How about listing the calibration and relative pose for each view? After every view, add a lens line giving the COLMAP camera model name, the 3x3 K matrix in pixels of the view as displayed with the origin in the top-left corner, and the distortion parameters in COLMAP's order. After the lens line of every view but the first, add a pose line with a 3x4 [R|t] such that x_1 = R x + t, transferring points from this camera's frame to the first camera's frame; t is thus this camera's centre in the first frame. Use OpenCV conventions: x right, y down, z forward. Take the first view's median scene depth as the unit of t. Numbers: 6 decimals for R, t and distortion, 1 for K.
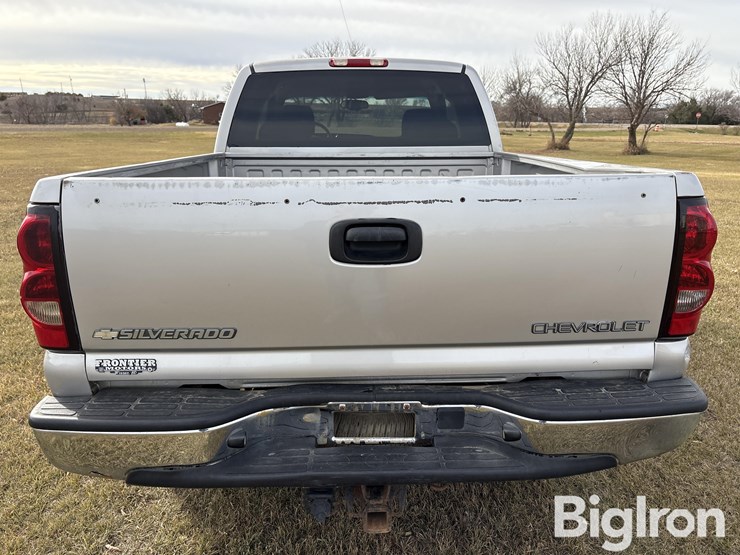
lens RADIAL K [[561.5, 0, 375.0], [0, 561.5, 275.3], [0, 0, 1]] dist [0.063985, -0.071556]
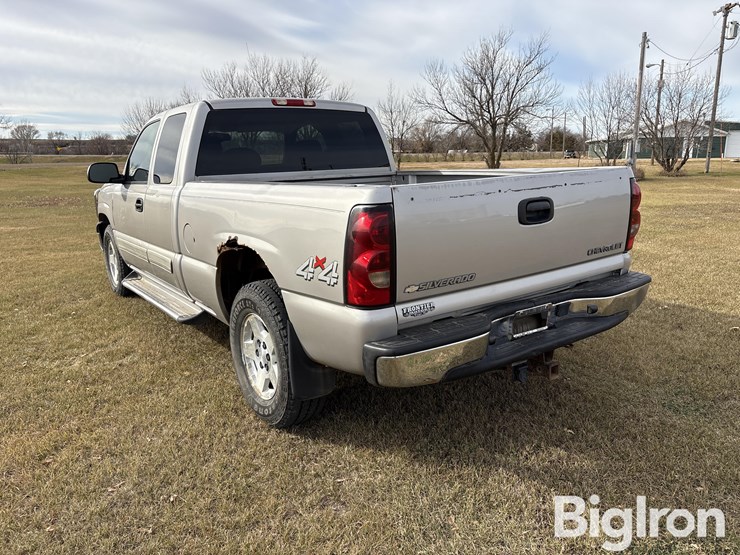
lens RADIAL K [[561.5, 0, 375.0], [0, 561.5, 275.3], [0, 0, 1]] dist [0.063985, -0.071556]
pose [[0.835079, -0.140551, 0.531873, -1.255662], [0.168417, 0.985708, -0.003948, 0.054565], [-0.523717, 0.092873, 0.846815, -0.191993]]
